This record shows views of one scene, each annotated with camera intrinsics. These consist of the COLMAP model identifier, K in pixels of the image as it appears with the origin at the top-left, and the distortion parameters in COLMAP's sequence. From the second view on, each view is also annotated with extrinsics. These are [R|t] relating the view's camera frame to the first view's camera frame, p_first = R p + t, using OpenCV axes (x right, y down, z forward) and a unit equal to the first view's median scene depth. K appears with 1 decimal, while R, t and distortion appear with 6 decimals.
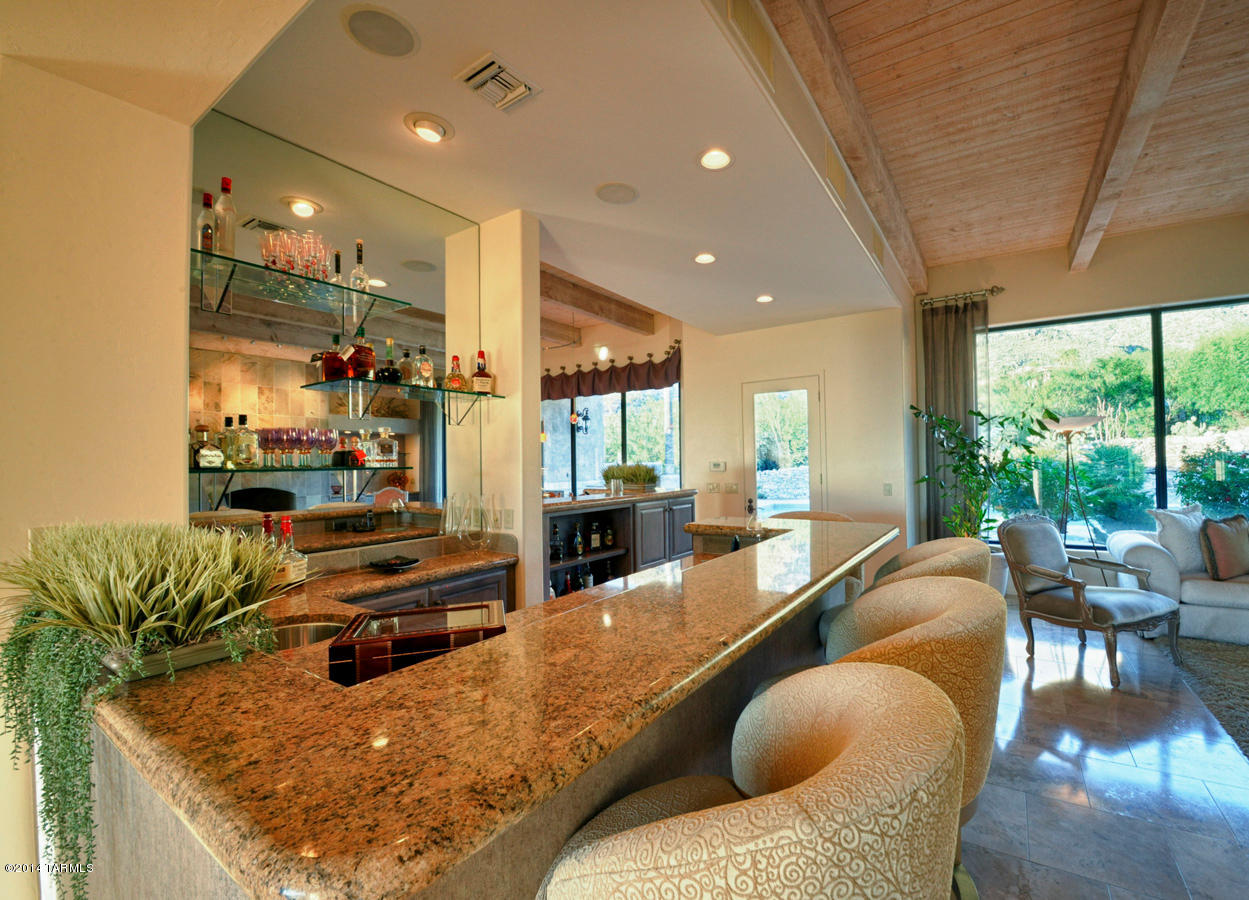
lens RADIAL K [[532.6, 0, 624.5], [0, 532.6, 450.0], [0, 0, 1]] dist [-0.000302, -0.000038]
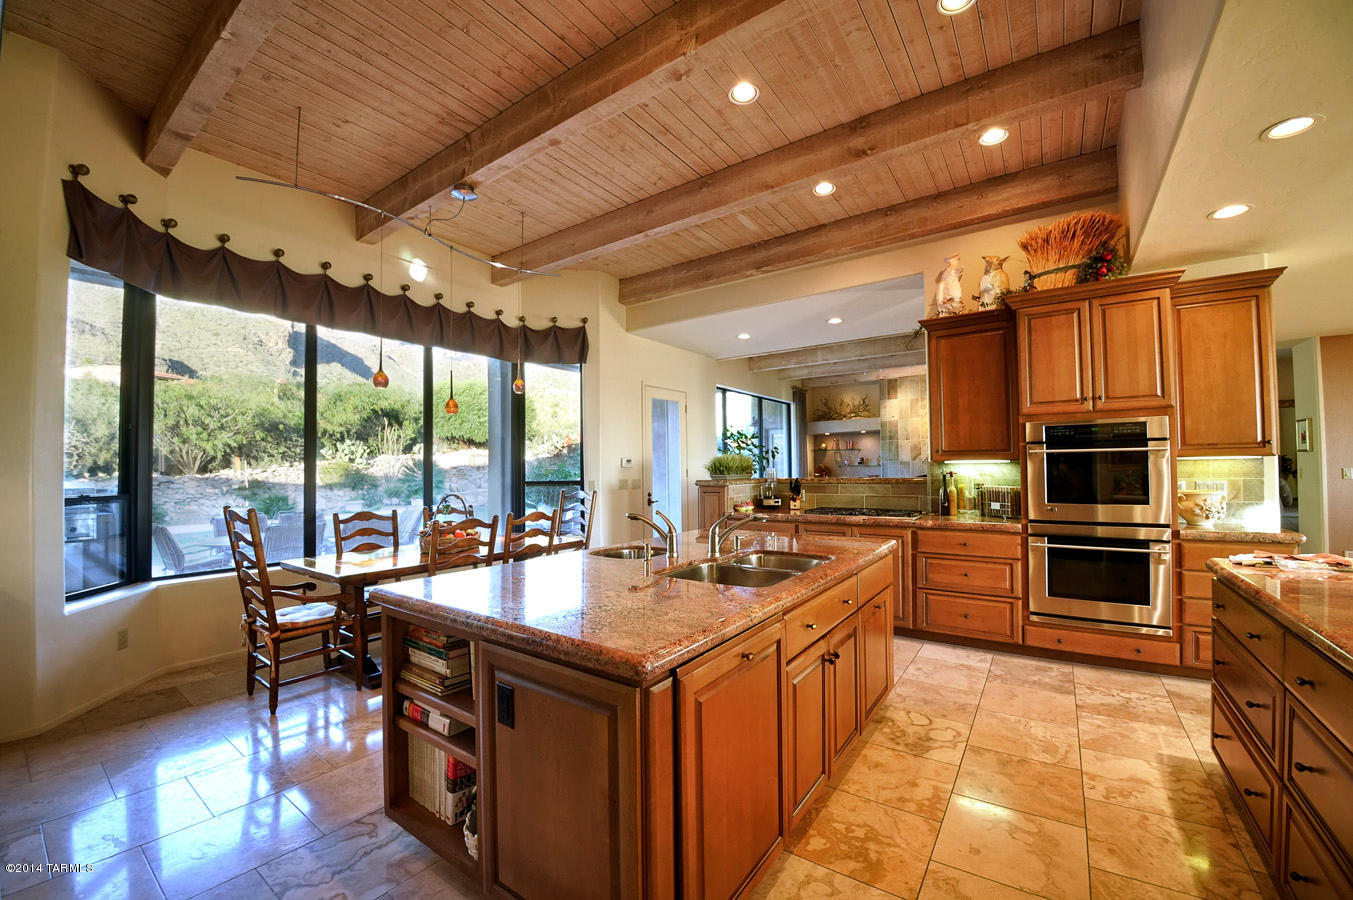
lens RADIAL K [[535.0, 0, 676.5], [0, 535.0, 450.0], [0, 0, 1]] dist [0.000259, -0.000009]
pose [[0.003619, 0.042449, 0.999092, -0.656659], [-0.013659, 0.999008, -0.042396, 0.038810], [-0.999900, -0.013493, 0.004196, 0.721997]]
